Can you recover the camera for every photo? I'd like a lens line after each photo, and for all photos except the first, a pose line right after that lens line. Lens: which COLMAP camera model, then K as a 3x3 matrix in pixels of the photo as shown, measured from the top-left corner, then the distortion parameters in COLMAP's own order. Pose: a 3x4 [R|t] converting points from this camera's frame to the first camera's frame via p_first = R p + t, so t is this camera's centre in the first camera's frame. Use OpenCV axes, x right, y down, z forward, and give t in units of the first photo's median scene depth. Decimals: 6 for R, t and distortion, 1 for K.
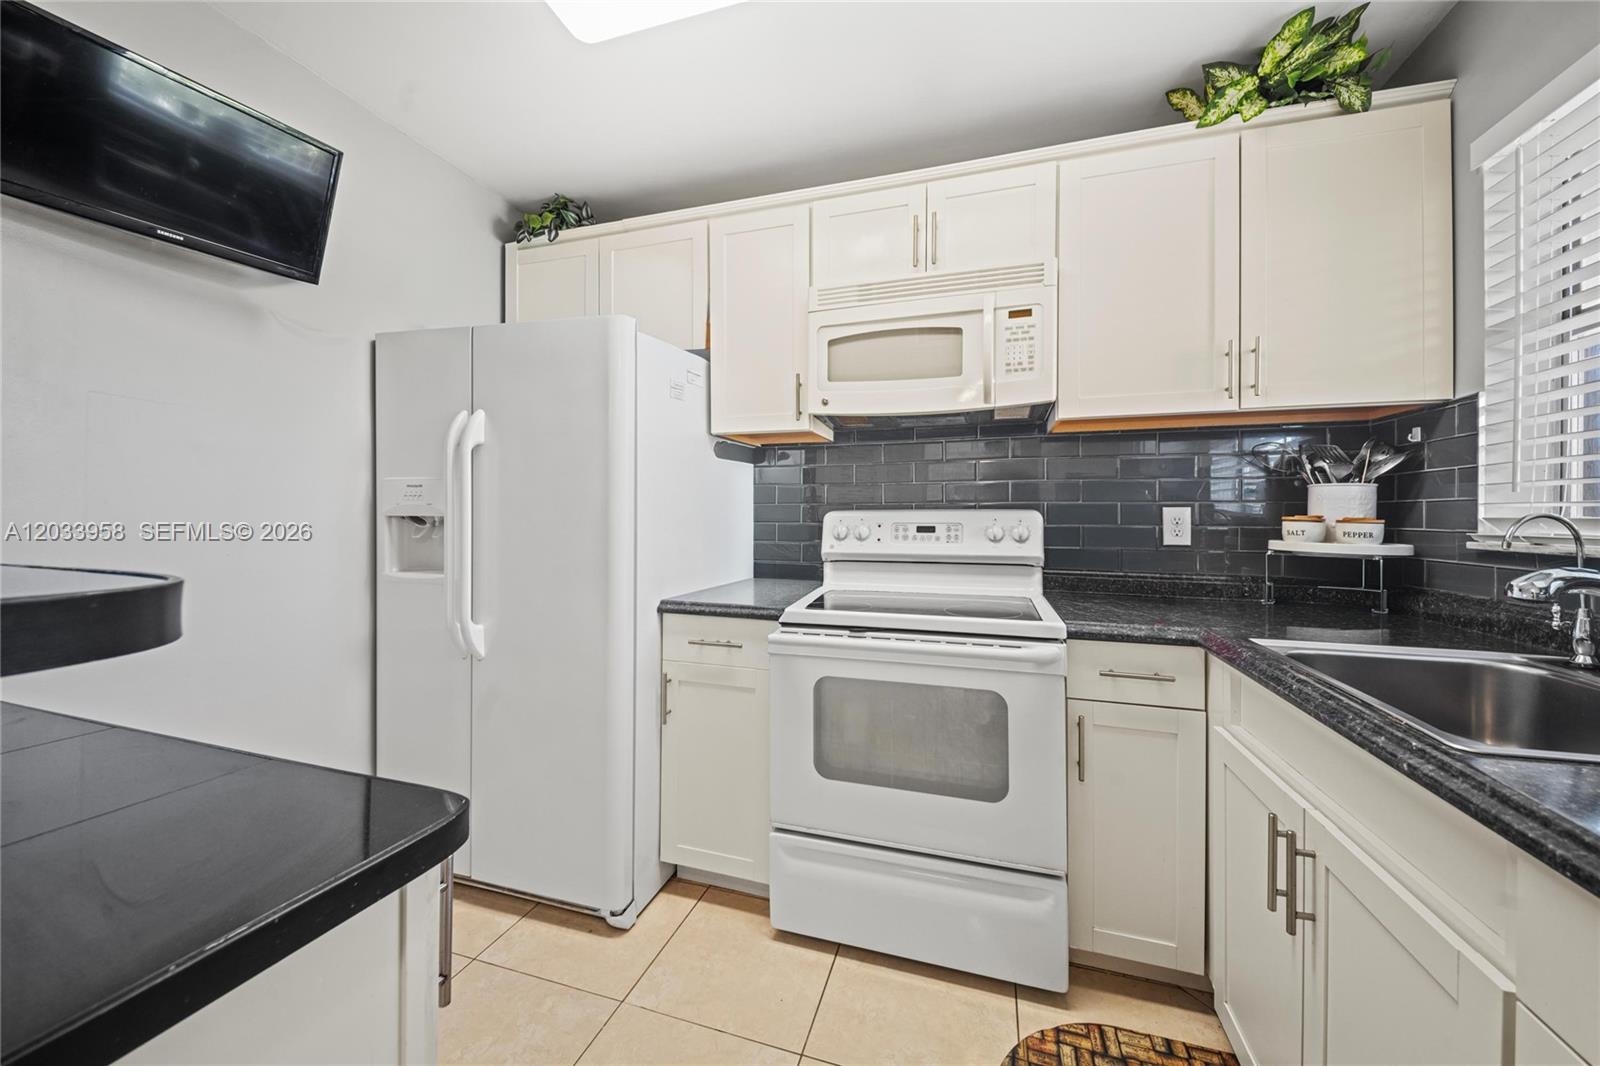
lens RADIAL K [[574.5, 0, 805.6], [0, 574.5, 526.5], [0, 0, 1]] dist [0.027366, -0.014659]
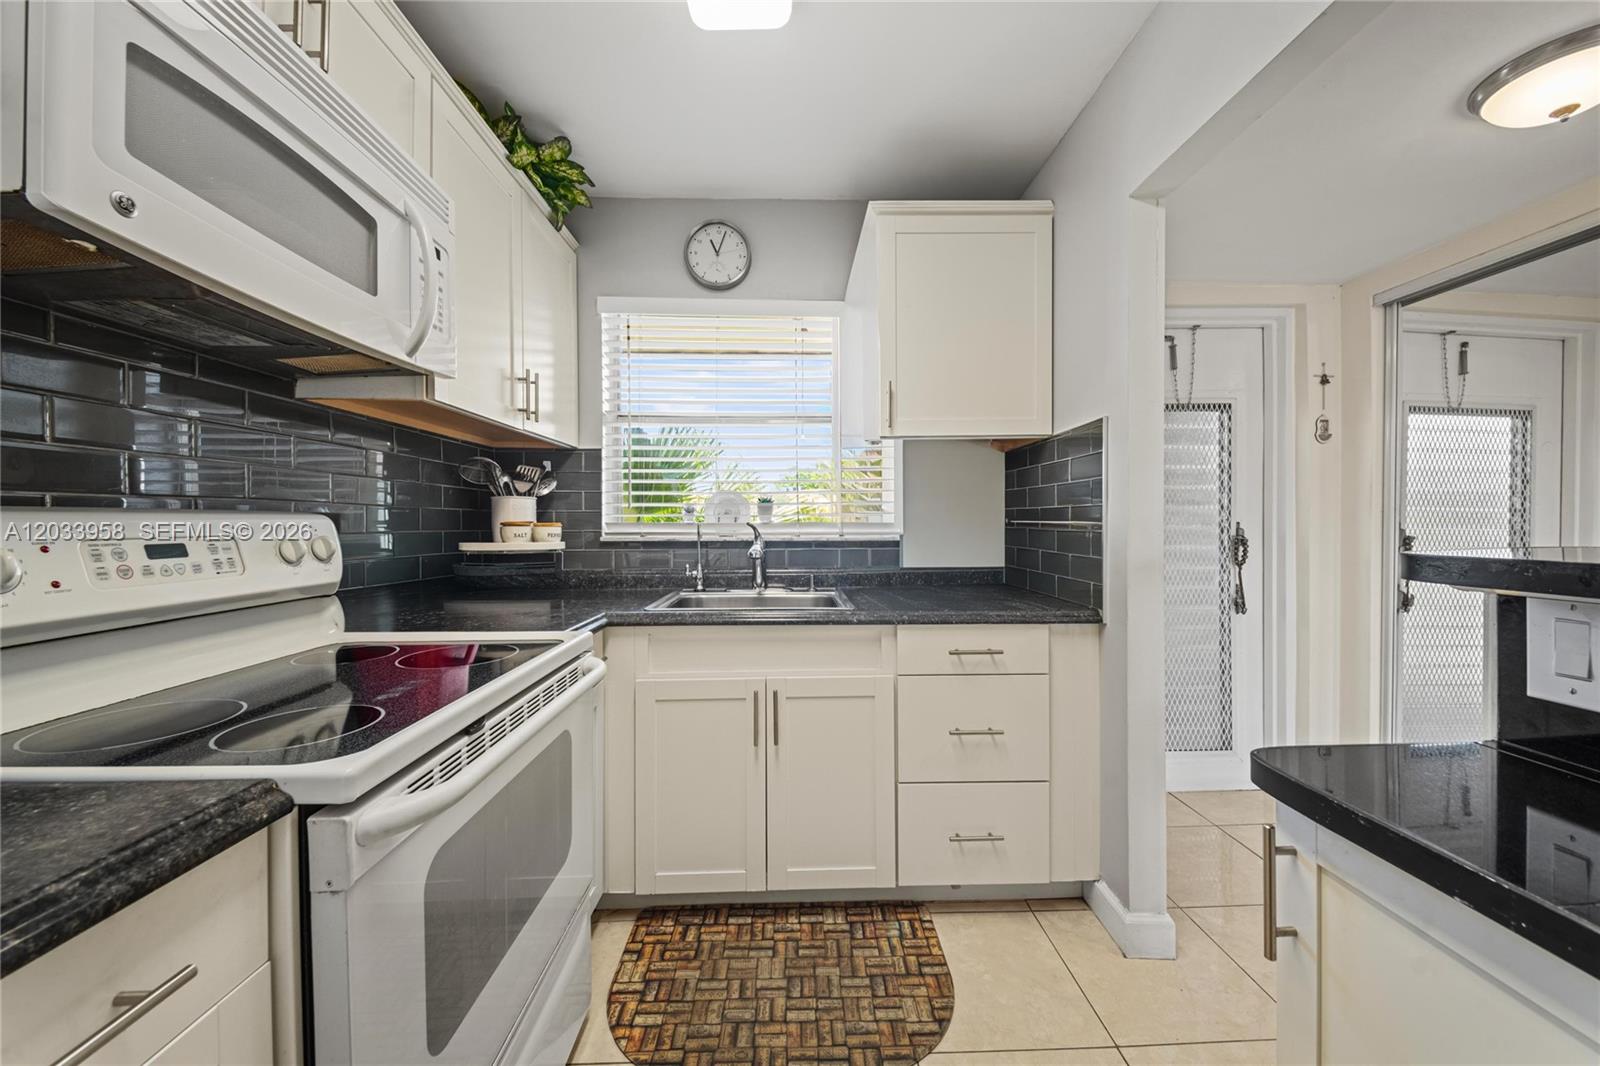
lens RADIAL K [[586.0, 0, 789.7], [0, 586.0, 525.8], [0, 0, 1]] dist [-0.000749, -0.000239]
pose [[-0.324865, -0.015493, 0.945634, -0.485598], [0.004719, 0.999827, 0.018002, -0.025958], [-0.945749, 0.010311, -0.324736, 0.801816]]
